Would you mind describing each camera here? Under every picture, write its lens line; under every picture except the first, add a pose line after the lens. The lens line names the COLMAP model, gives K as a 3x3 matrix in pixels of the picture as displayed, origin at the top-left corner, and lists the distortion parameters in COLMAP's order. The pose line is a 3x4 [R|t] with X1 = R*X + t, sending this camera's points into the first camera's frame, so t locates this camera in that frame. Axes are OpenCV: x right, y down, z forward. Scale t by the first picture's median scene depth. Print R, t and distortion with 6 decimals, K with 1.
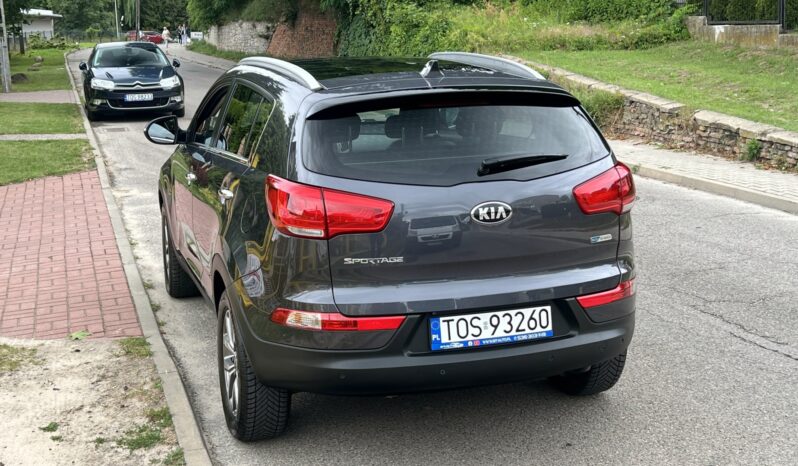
lens RADIAL K [[1021.7, 0, 402.7], [0, 1021.7, 235.5], [0, 0, 1]] dist [0.187881, -0.530450]
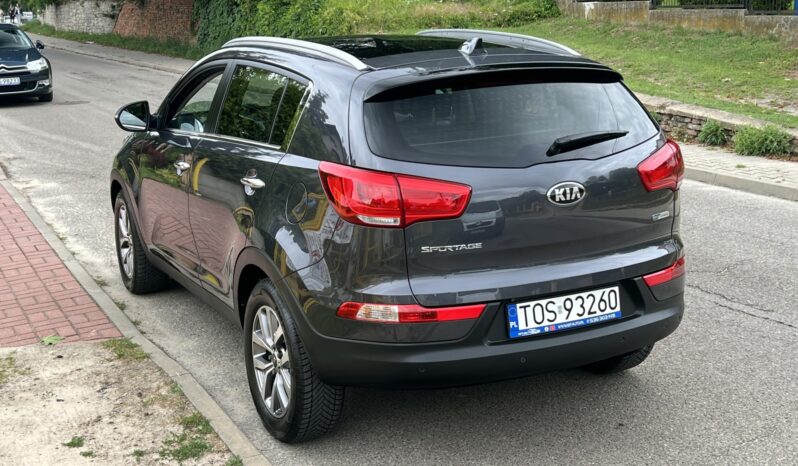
lens RADIAL K [[1022.0, 0, 399.0], [0, 1022.0, 233.0], [0, 0, 1]] dist [0.182647, -0.534958]
pose [[0.988833, -0.039501, 0.143698, -0.204294], [0.036955, 0.999110, 0.020345, -0.010142], [-0.144374, -0.014808, 0.989412, 0.057900]]
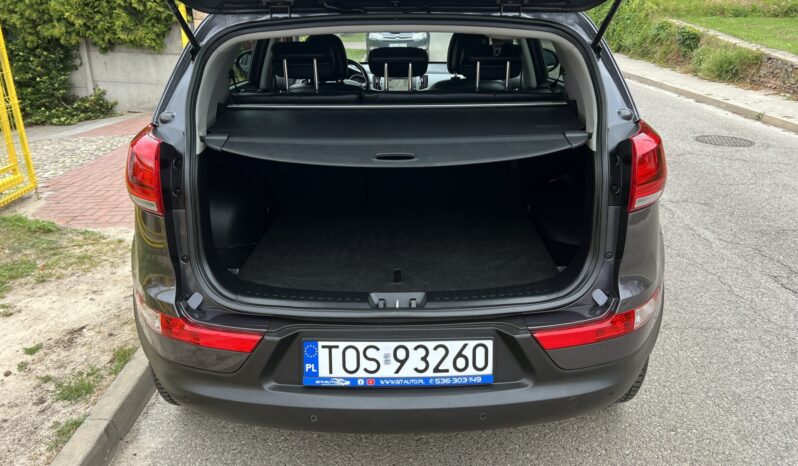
lens RADIAL K [[621.9, 0, 404.3], [0, 621.9, 229.0], [0, 0, 1]] dist [0.048703, -0.053258]
pose [[0.951090, 0.114948, -0.286730, 0.199624], [-0.072434, 0.985297, 0.154734, -0.063326], [0.300301, -0.126397, 0.945433, 0.608853]]
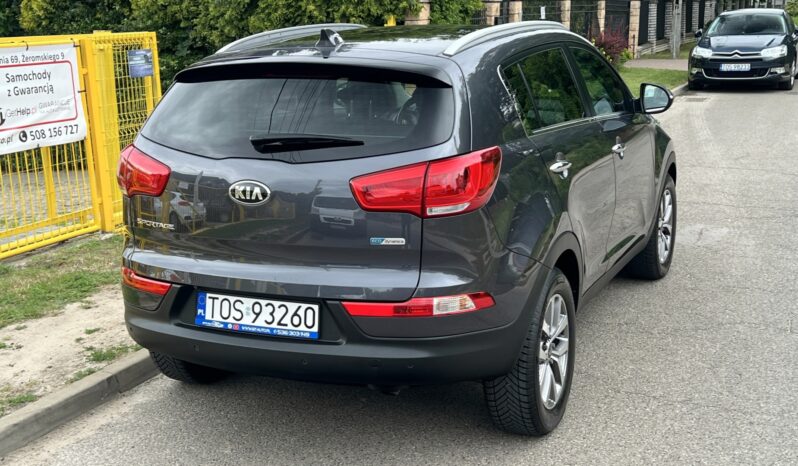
lens RADIAL K [[1021.7, 0, 402.7], [0, 1021.7, 235.5], [0, 0, 1]] dist [0.187881, -0.530450]
pose [[0.748669, 0.149143, -0.645949, 0.777945], [-0.129581, 0.988493, 0.078046, -0.072471], [0.650156, 0.025272, 0.759380, 0.366698]]
